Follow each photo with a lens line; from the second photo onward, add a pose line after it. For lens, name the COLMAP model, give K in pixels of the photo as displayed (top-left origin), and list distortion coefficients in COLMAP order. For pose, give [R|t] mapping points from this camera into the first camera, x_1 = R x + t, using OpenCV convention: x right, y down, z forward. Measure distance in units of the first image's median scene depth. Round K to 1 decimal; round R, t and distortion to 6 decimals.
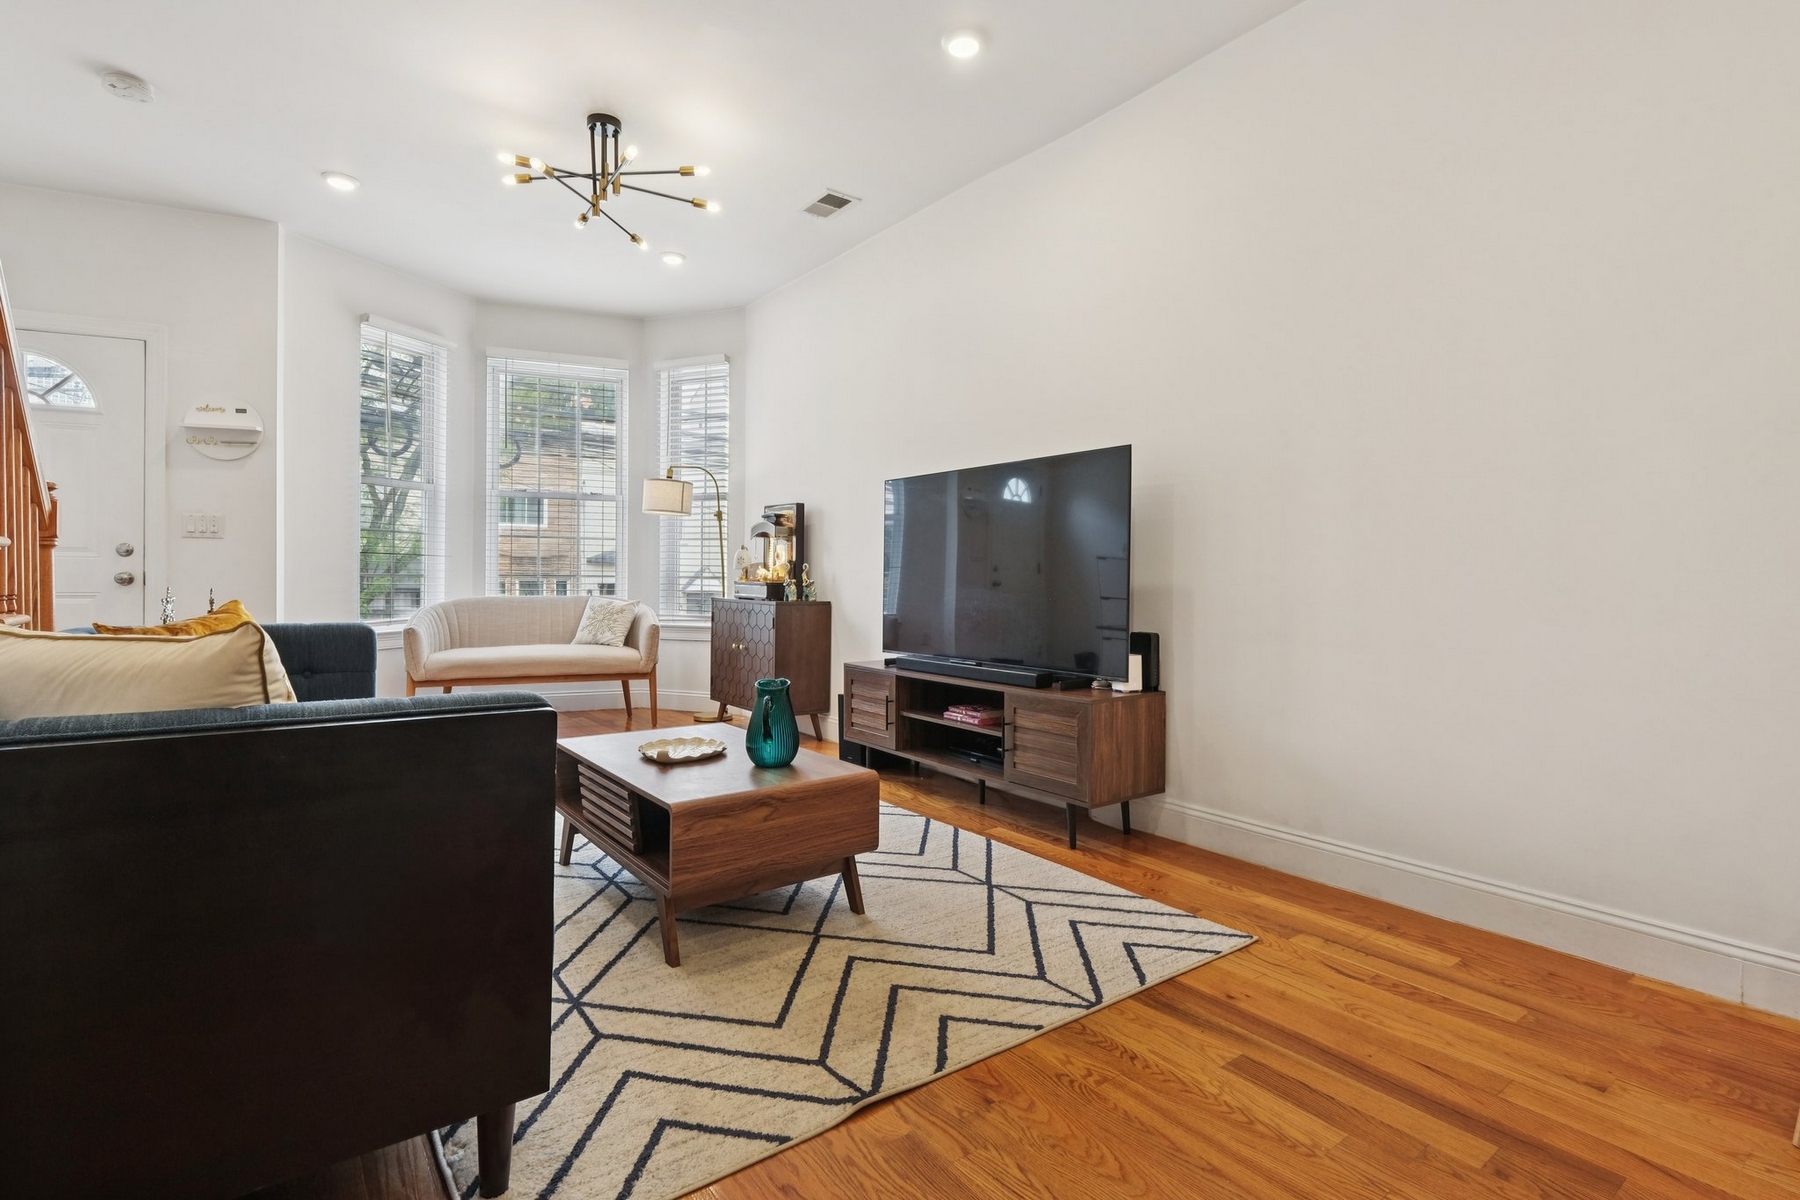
lens RADIAL K [[854.1, 0, 903.0], [0, 854.1, 582.9], [0, 0, 1]] dist [0.002681, 0.000344]
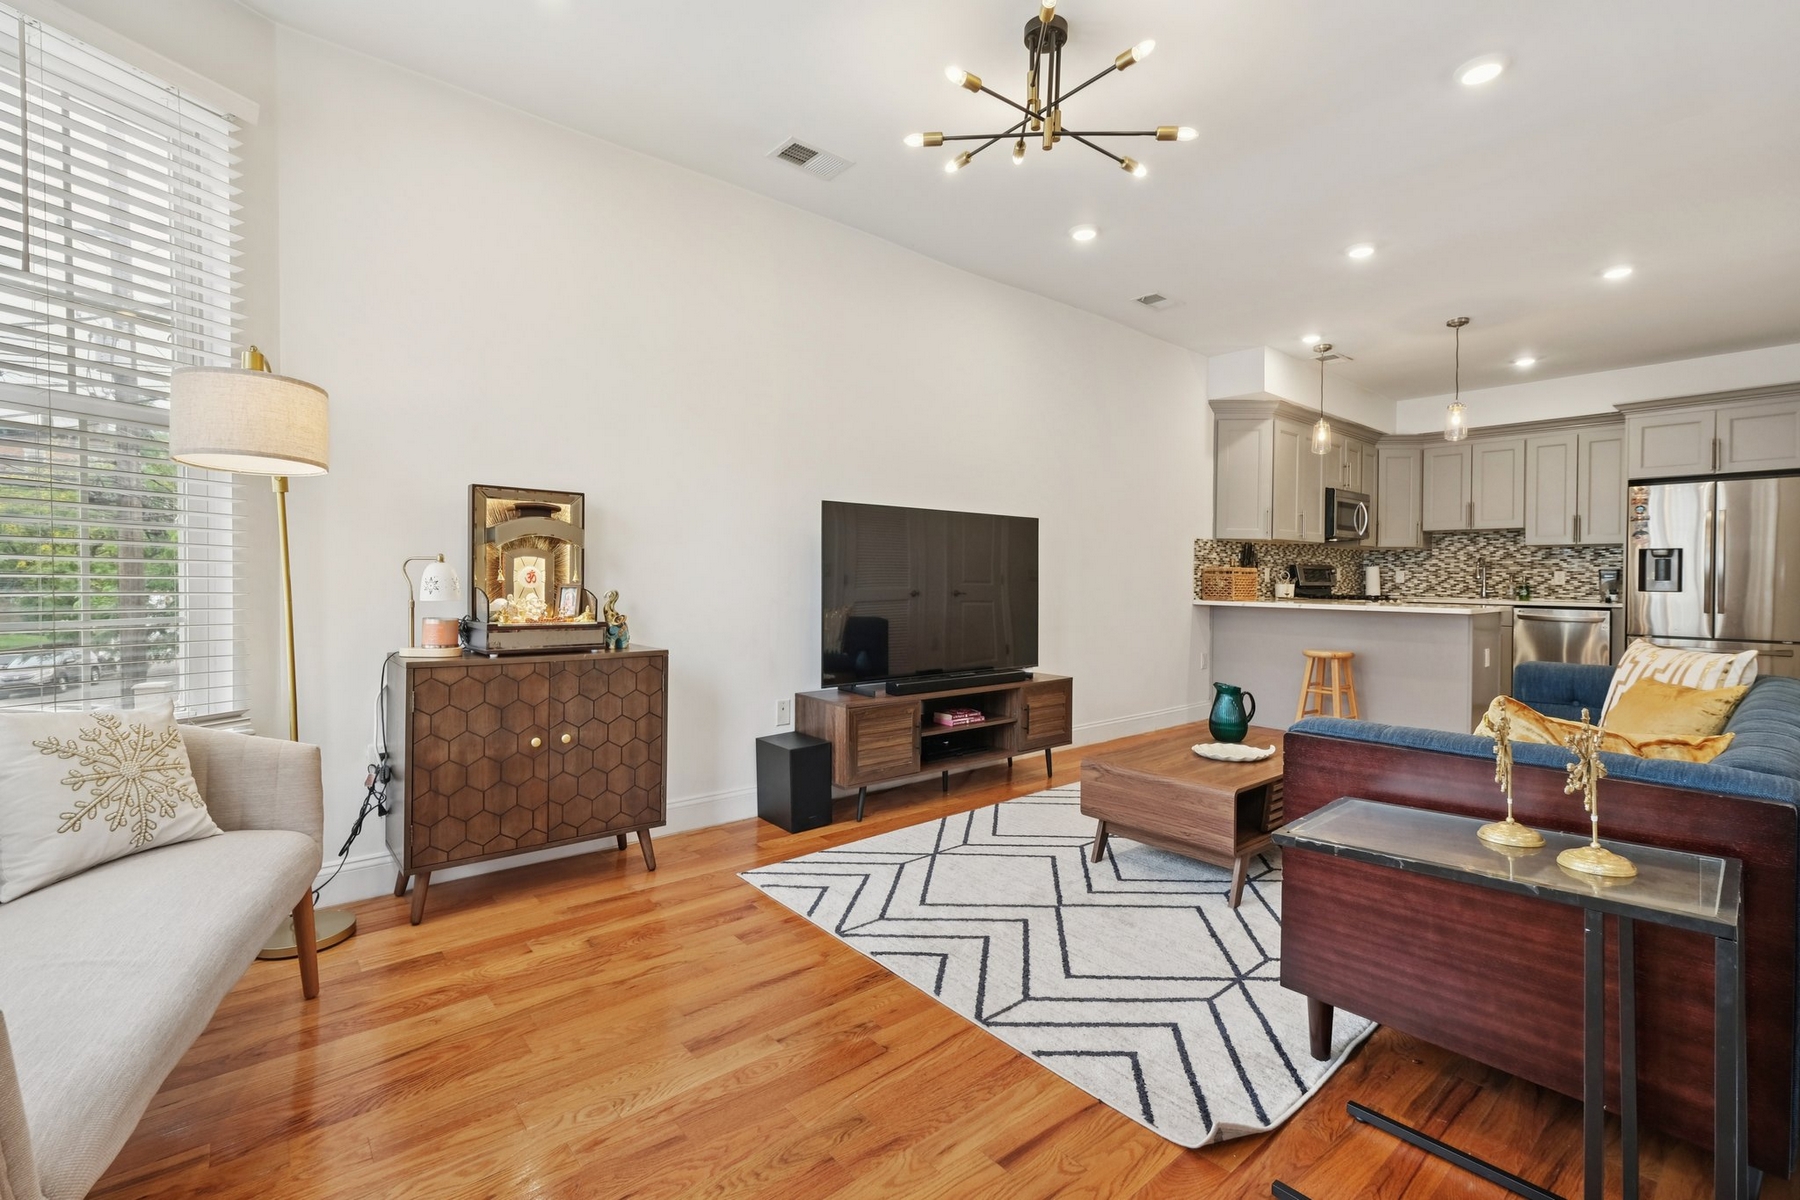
lens RADIAL K [[790.9, 0, 908.5], [0, 790.9, 581.9], [0, 0, 1]] dist [-0.001288, -0.000444]
pose [[-0.054315, -0.014516, 0.998418, -0.841868], [-0.004502, 0.999888, 0.014292, -0.044090], [-0.998514, -0.003718, -0.054374, 0.922608]]
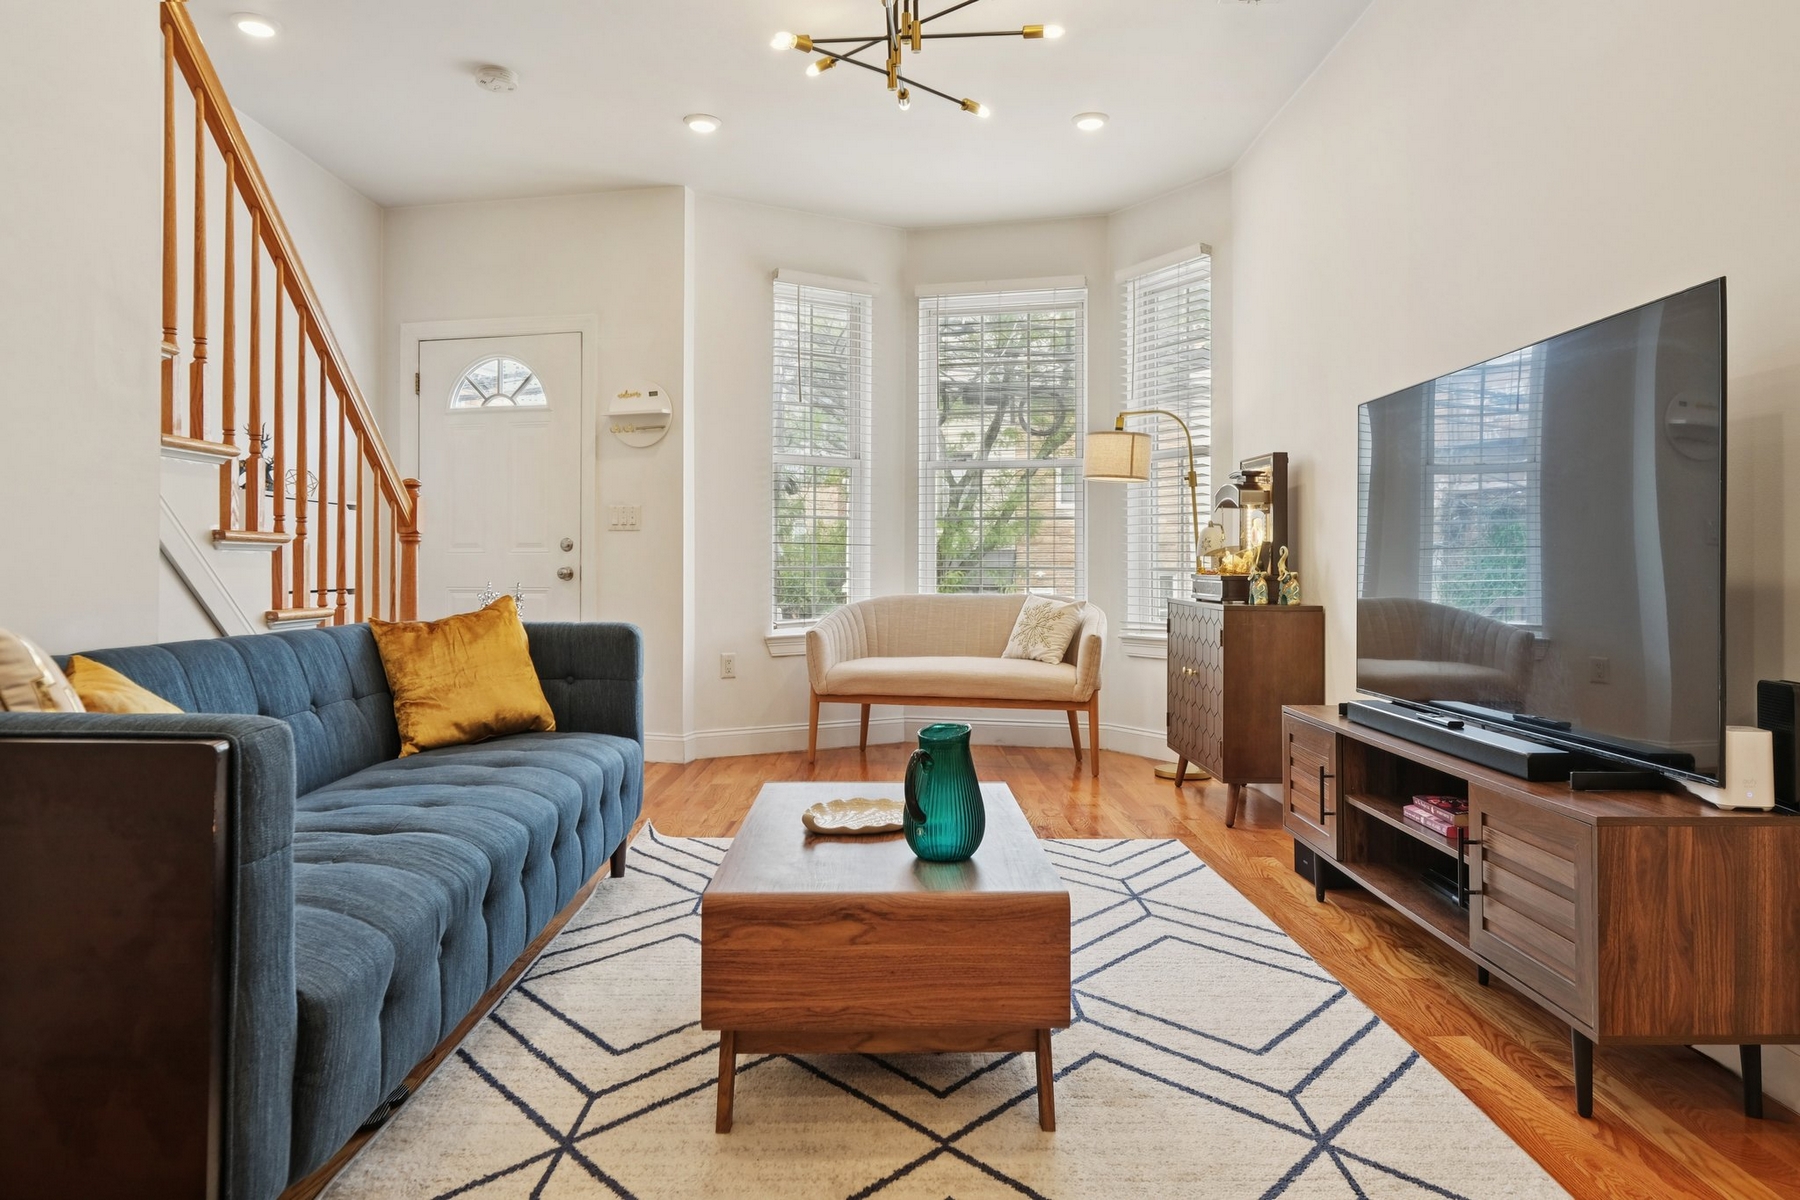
lens RADIAL K [[1146.8, 0, 905.6], [0, 1146.8, 558.5], [0, 0, 1]] dist [0.006962, -0.000771]
pose [[0.803877, -0.011365, -0.594687, 0.194302], [0.001132, 0.999845, -0.017577, 0.001417], [0.594794, 0.013457, 0.803765, 0.160649]]
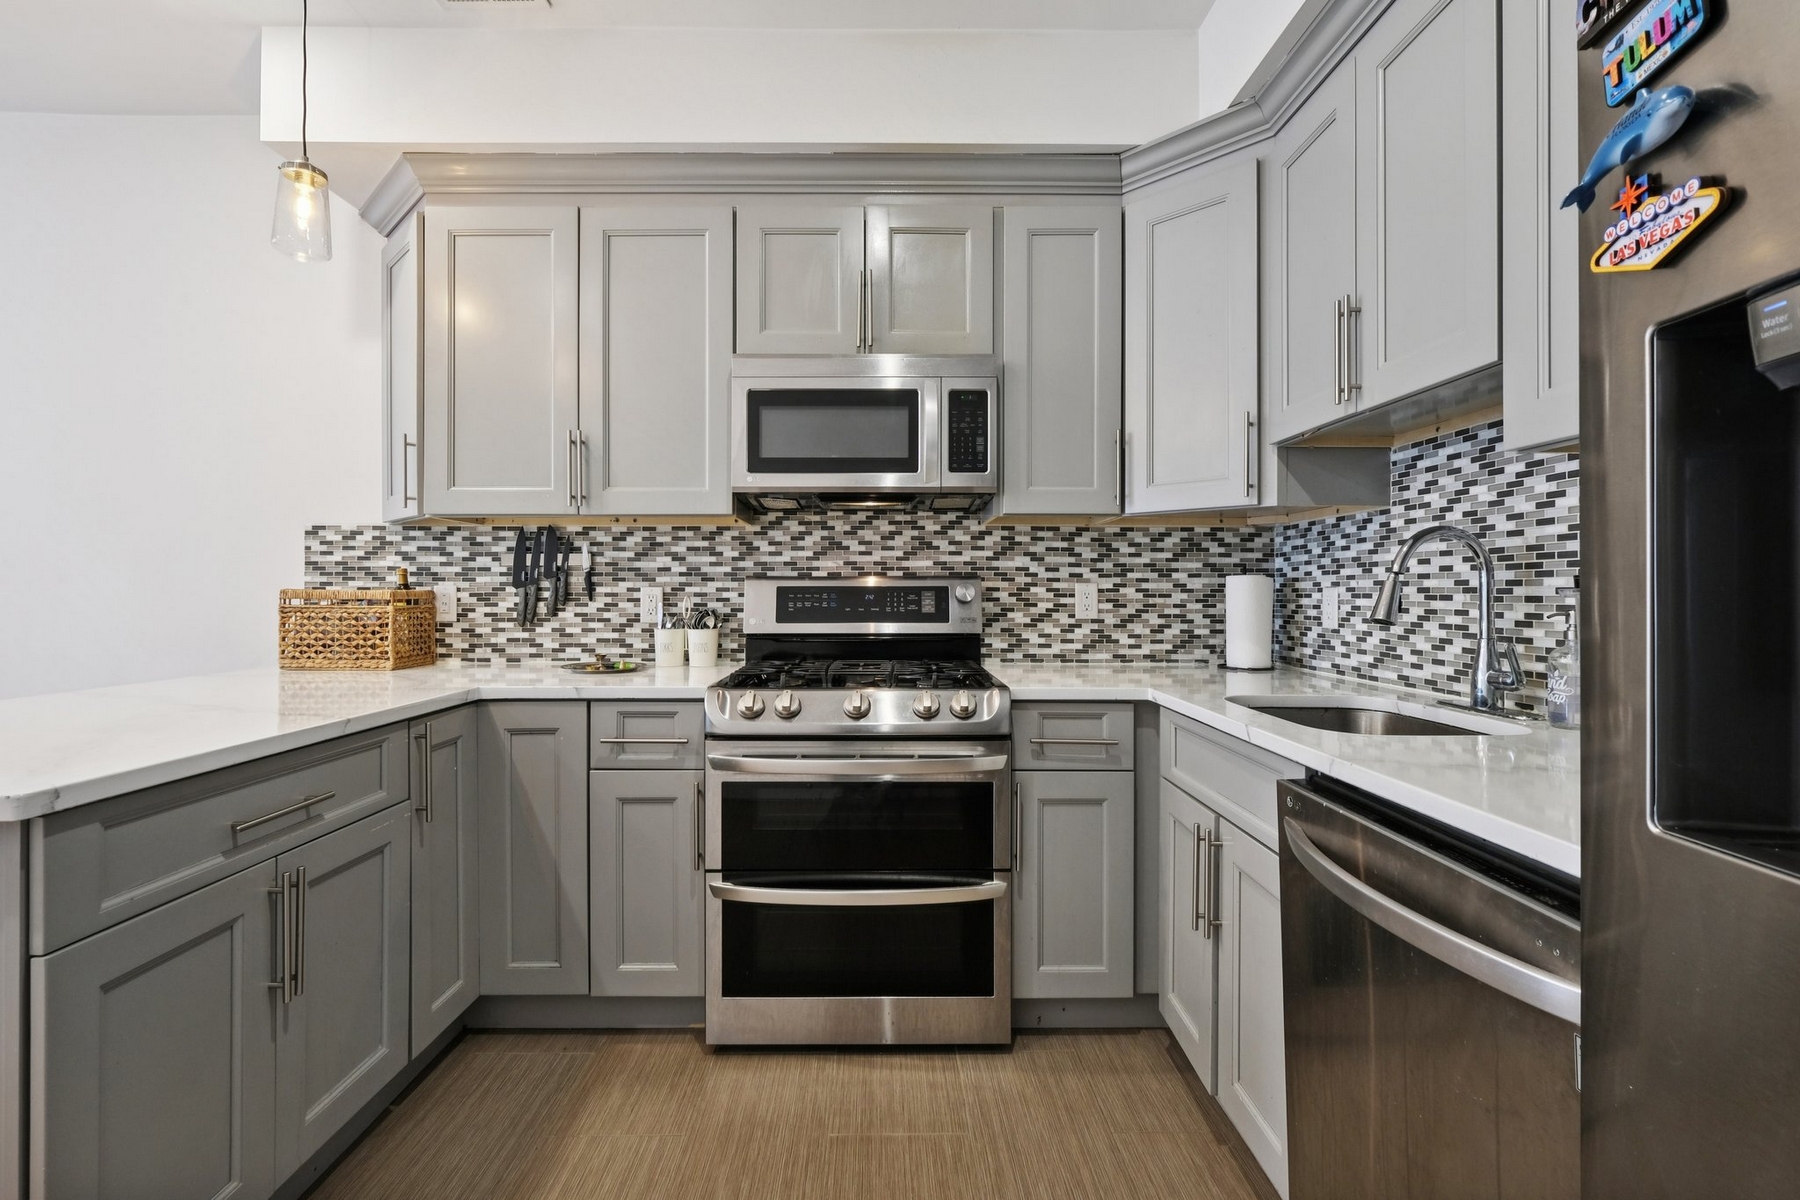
lens RADIAL K [[795.7, 0, 885.8], [0, 795.7, 589.3], [0, 0, 1]] dist [-0.002795, -0.000102]
pose [[0.606477, -0.002325, 0.795097, 0.290137], [0.005328, 0.999985, -0.001139, -0.048938], [-0.795083, 0.004927, 0.606481, -0.392185]]
